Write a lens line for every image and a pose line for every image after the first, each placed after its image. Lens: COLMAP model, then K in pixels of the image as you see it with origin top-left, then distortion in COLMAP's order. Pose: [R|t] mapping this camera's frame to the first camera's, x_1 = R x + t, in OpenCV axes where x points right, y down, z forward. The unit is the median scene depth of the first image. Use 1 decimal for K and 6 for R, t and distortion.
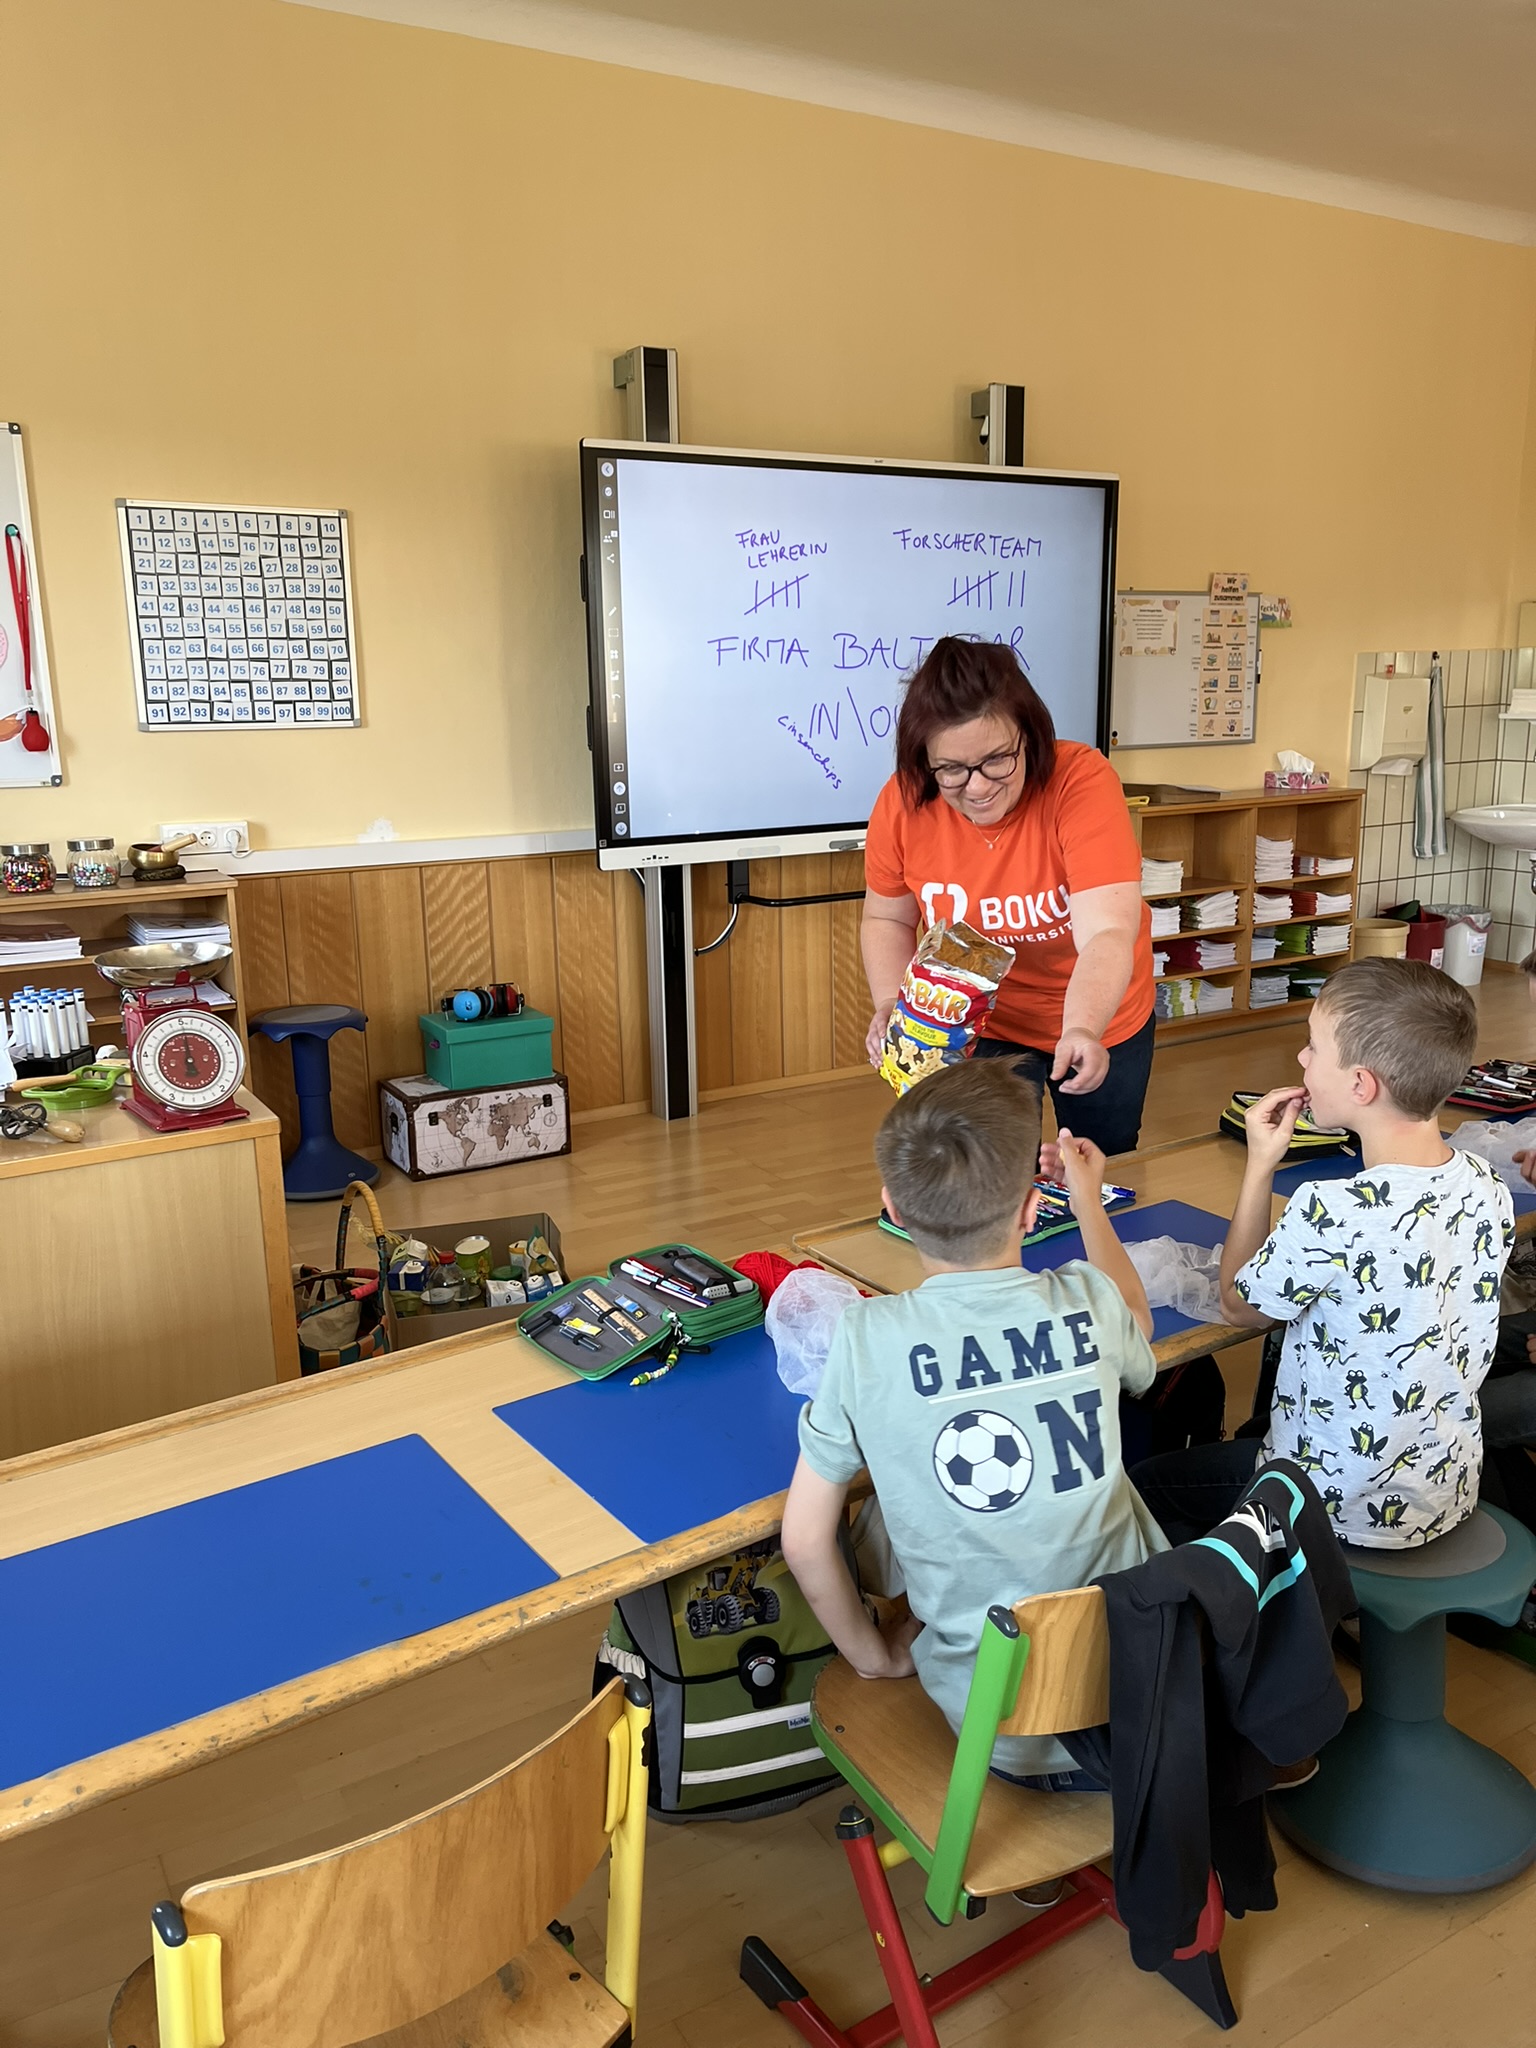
lens RADIAL K [[1542.4, 0, 772.0], [0, 1542.4, 1033.4], [0, 0, 1]] dist [0.022421, -0.019544]
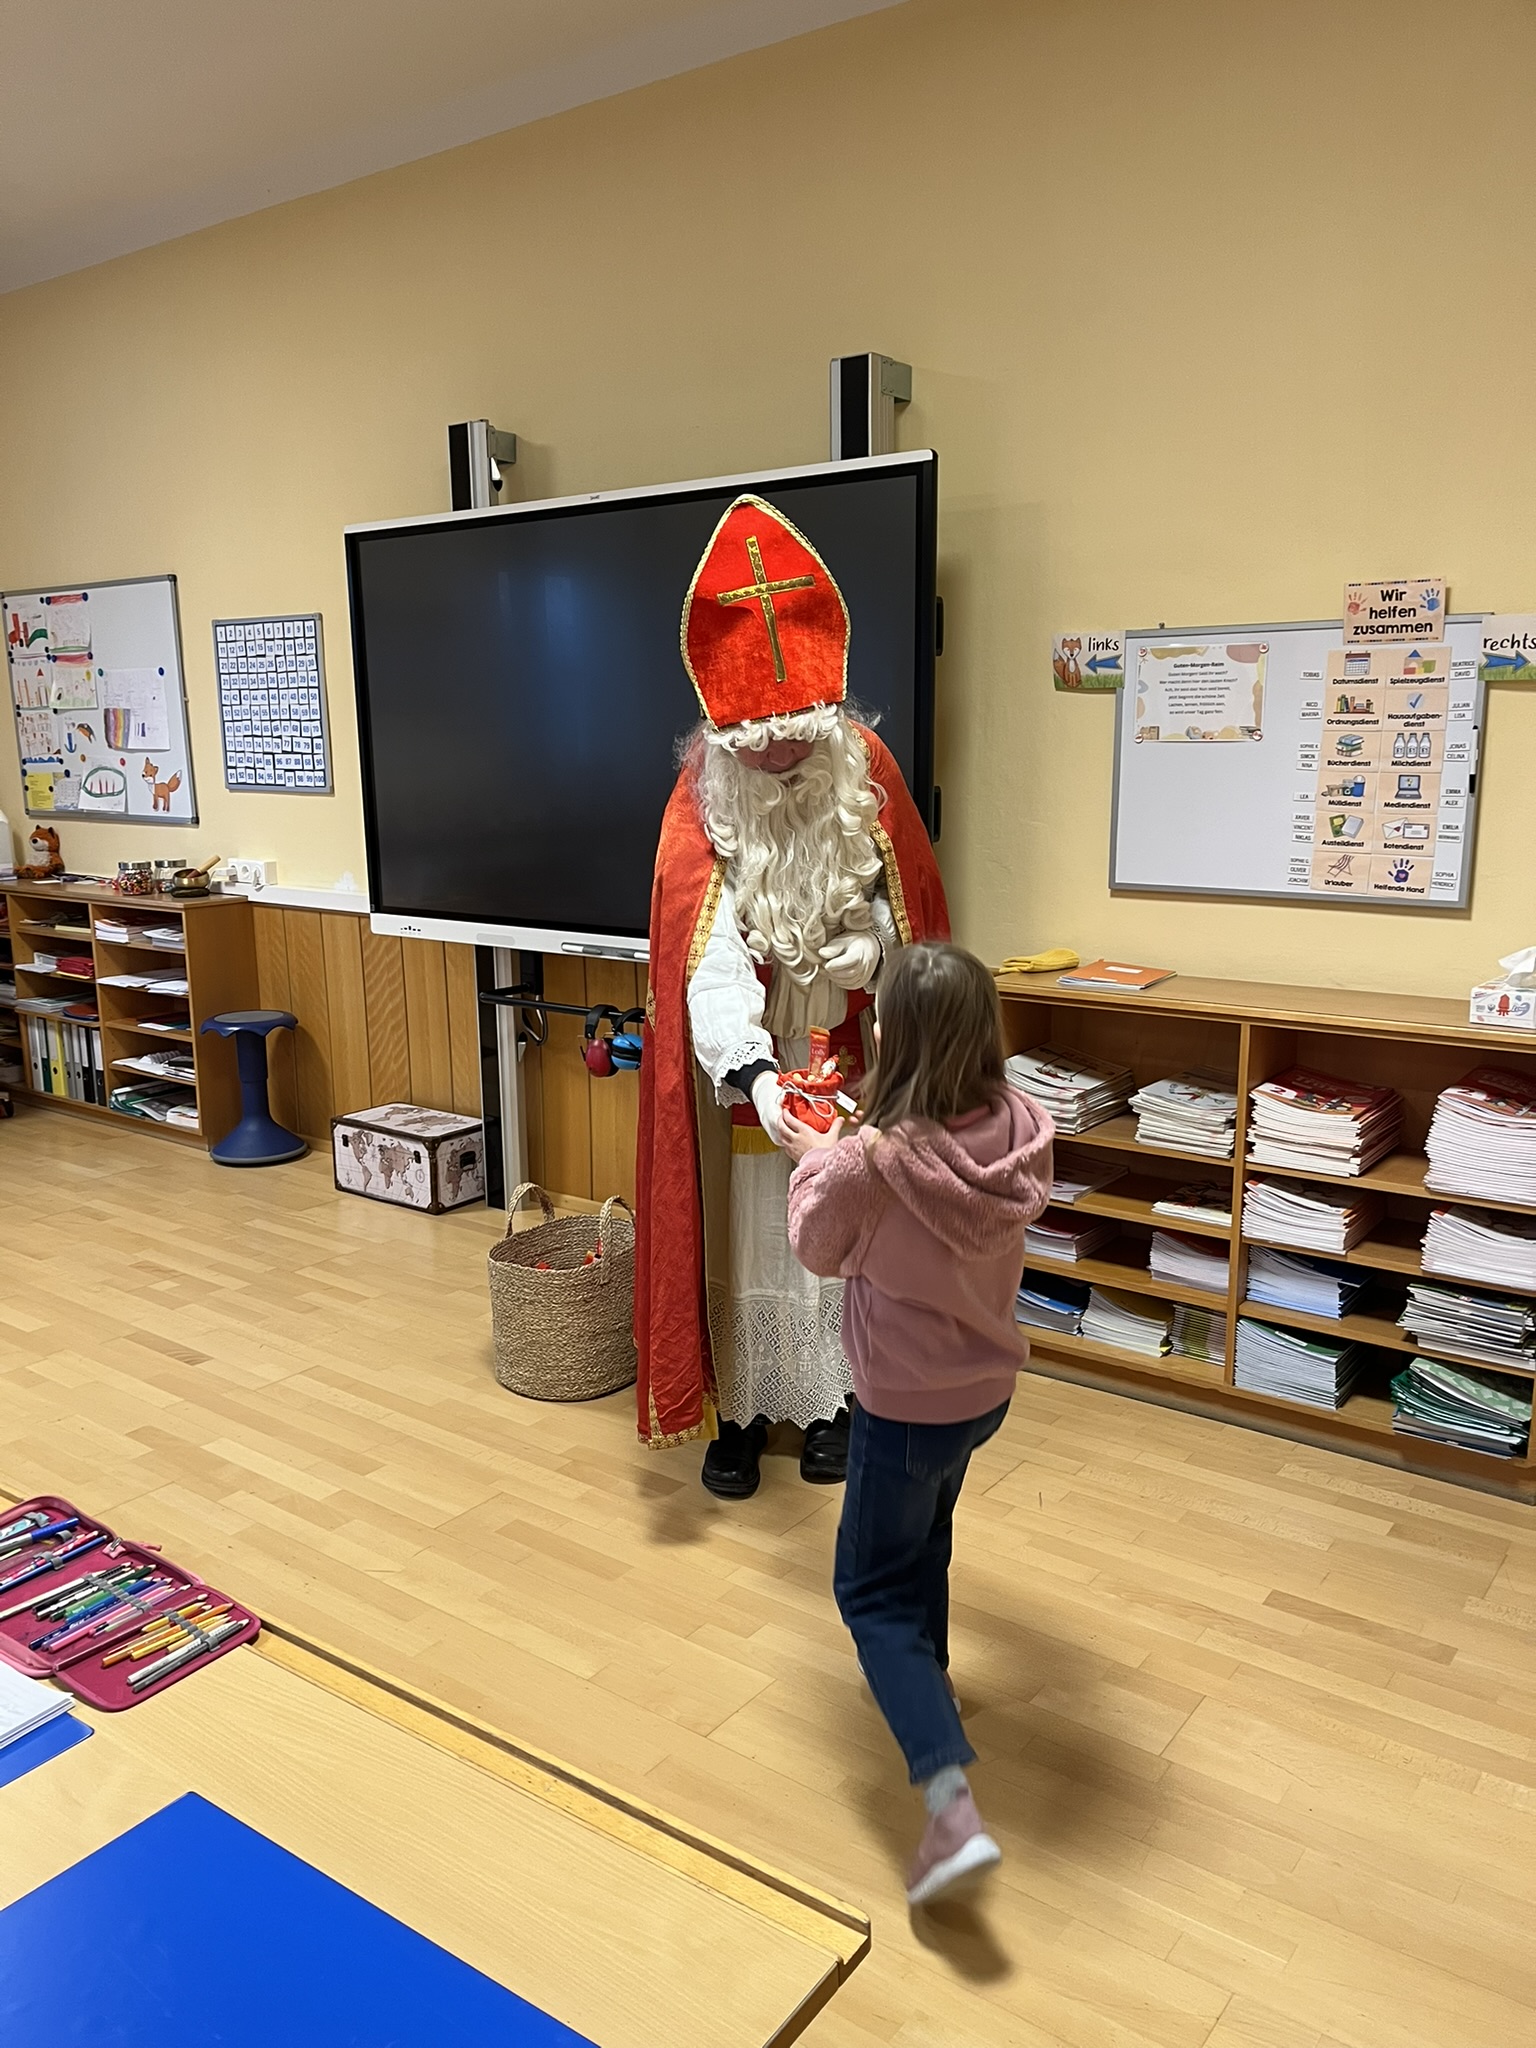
lens RADIAL K [[1542.4, 0, 772.4], [0, 1542.4, 1009.8], [0, 0, 1]] dist [0.022421, -0.019544]
pose [[0.386237, 0.151461, -0.909879, 0.890801], [-0.235851, 0.969852, 0.061327, -0.175314], [0.891737, 0.190910, 0.410315, 0.783605]]
